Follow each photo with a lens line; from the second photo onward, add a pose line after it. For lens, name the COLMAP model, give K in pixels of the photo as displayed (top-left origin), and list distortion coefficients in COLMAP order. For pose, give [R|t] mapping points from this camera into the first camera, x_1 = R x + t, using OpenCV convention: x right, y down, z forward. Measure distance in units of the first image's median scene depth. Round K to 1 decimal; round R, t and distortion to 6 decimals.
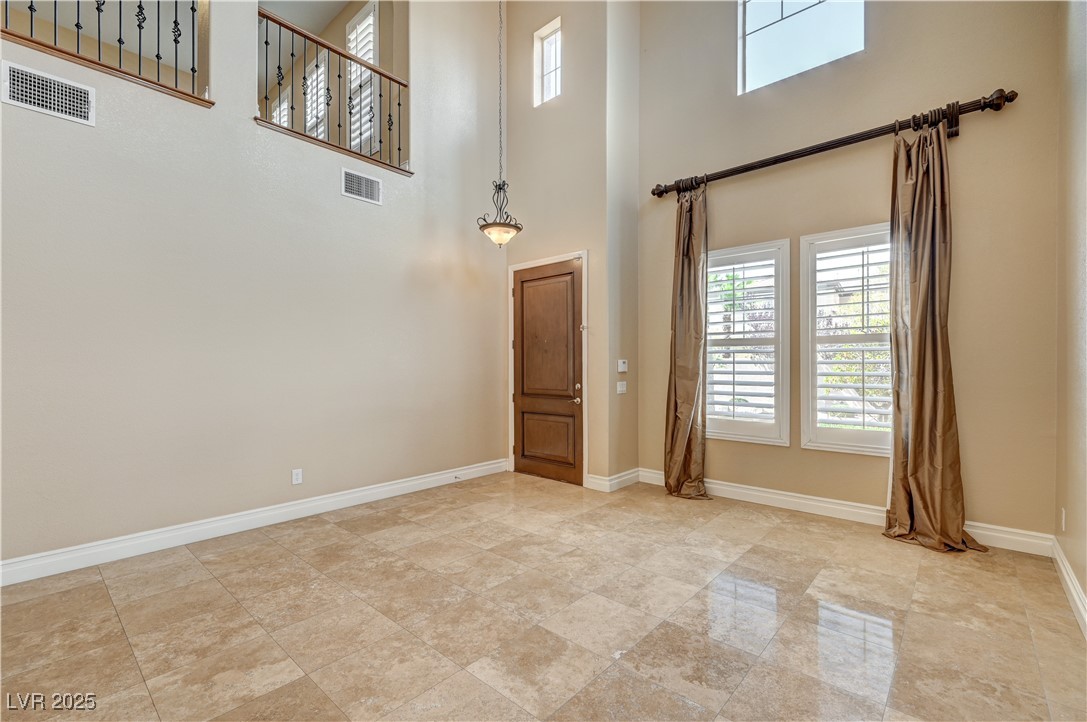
lens RADIAL K [[475.0, 0, 545.4], [0, 475.0, 359.9], [0, 0, 1]] dist [0.004872, -0.000889]
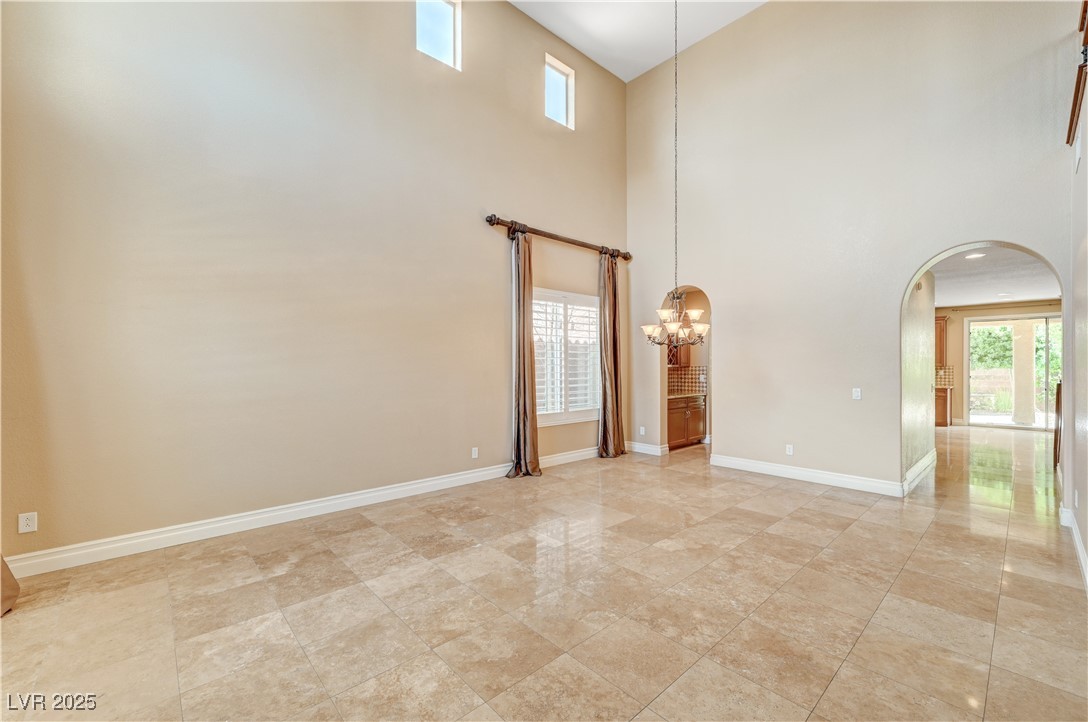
lens RADIAL K [[439.8, 0, 548.2], [0, 439.8, 372.2], [0, 0, 1]] dist [0.001551, 0.000356]
pose [[-0.995321, 0.004152, 0.096533, -0.198329], [0.004419, 0.999987, 0.002553, -0.006009], [-0.096522, 0.002968, -0.995326, 1.975199]]
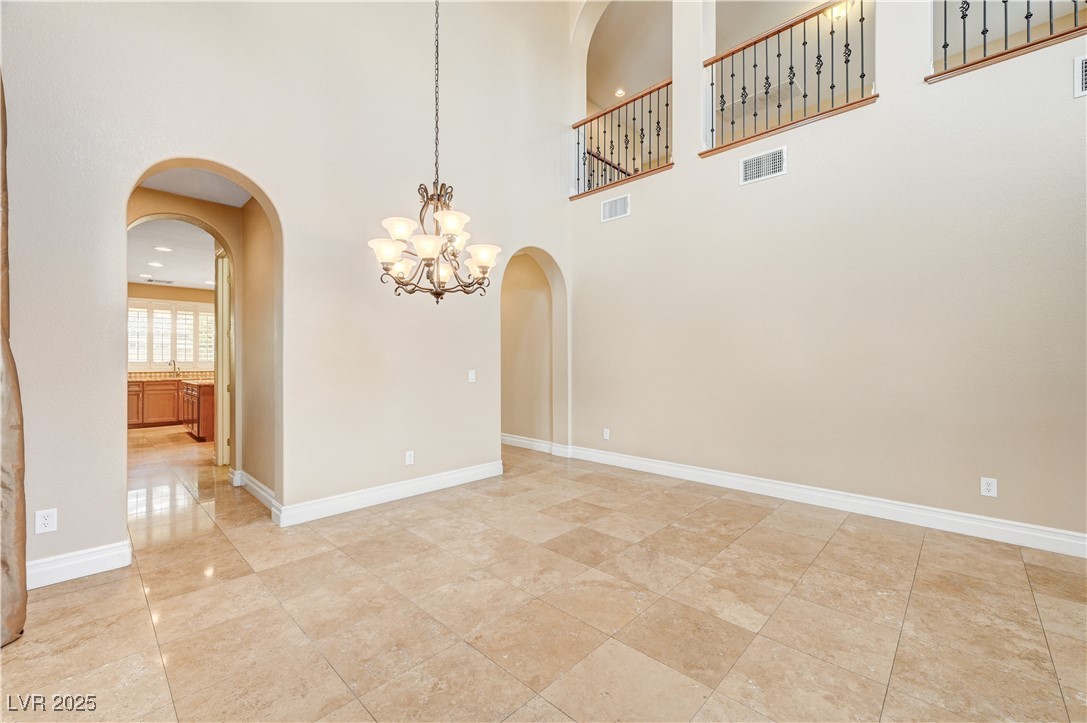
lens RADIAL K [[439.4, 0, 547.4], [0, 439.4, 358.2], [0, 0, 1]] dist [0.001551, 0.000356]
pose [[-0.028637, -0.005227, -0.999576, 0.358426], [0.011148, 0.999922, -0.005549, 0.035069], [0.999528, -0.011303, -0.028576, 0.413118]]
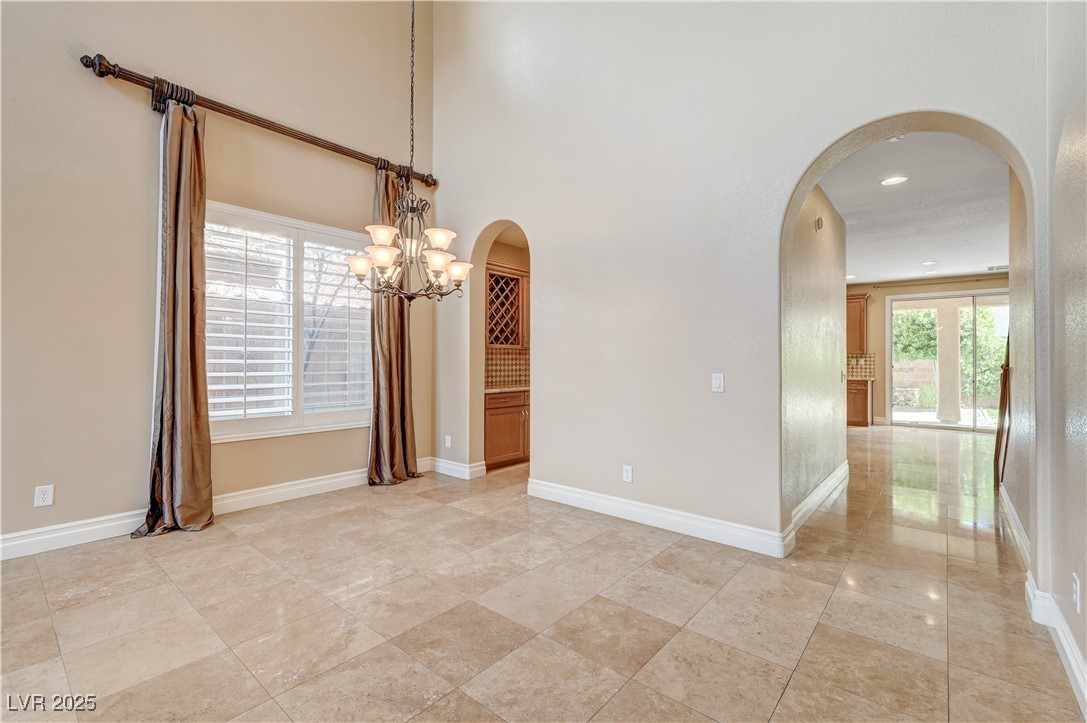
lens RADIAL K [[475.0, 0, 543.3], [0, 475.0, 362.0], [0, 0, 1]] dist [0.004872, -0.000889]
pose [[-0.999581, -0.000226, -0.028961, -0.808315], [0.000000, 0.999969, -0.007828, 0.049793], [0.028962, -0.007825, -0.999550, 1.232440]]
